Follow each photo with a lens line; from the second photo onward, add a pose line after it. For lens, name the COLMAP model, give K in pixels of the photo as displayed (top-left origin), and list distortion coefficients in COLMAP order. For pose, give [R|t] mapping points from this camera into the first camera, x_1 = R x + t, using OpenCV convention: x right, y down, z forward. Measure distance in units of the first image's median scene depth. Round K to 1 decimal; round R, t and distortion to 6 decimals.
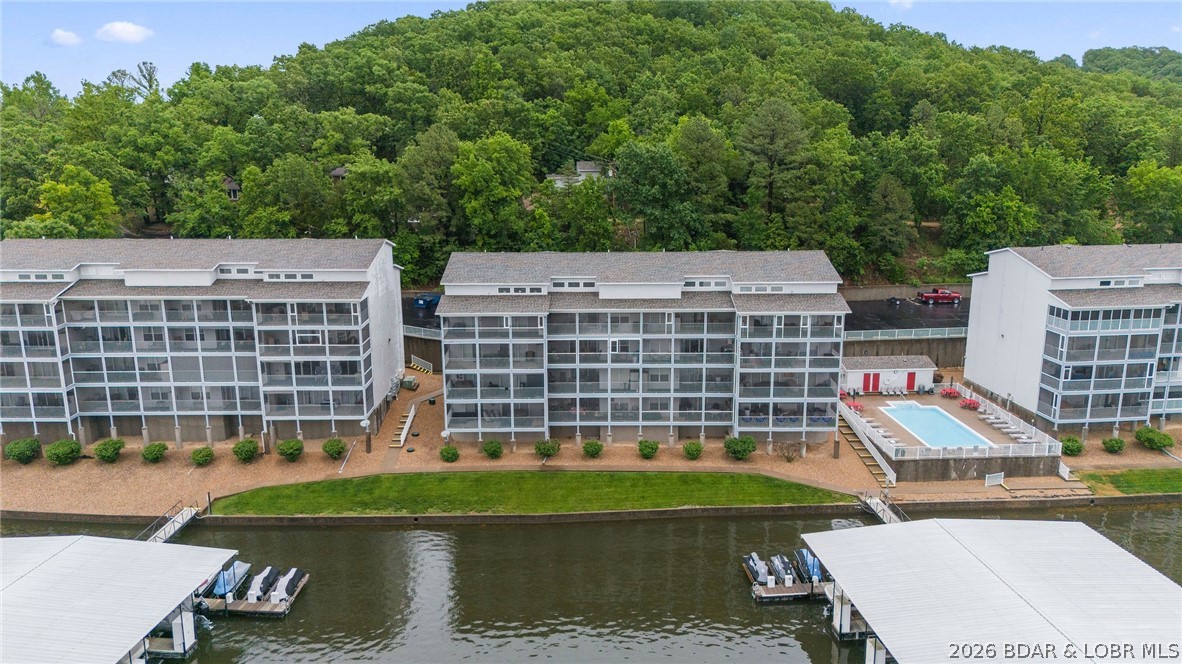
lens RADIAL K [[880.2, 0, 591.4], [0, 880.2, 334.3], [0, 0, 1]] dist [0.036610, -0.005844]
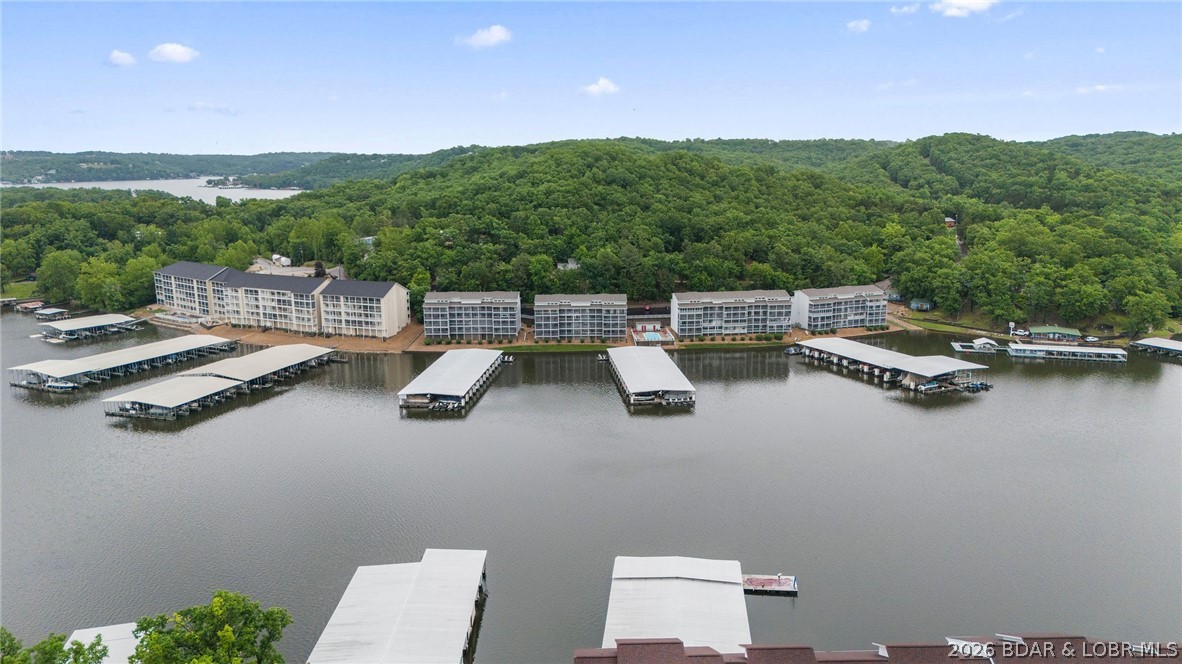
lens RADIAL K [[880.2, 0, 591.3], [0, 880.2, 334.2], [0, 0, 1]] dist [0.036610, -0.005844]
pose [[0.999991, -0.002686, -0.003379, 0.116745], [0.002606, 0.999723, -0.023411, 0.191181], [0.003441, 0.023402, 0.999720, -3.162598]]
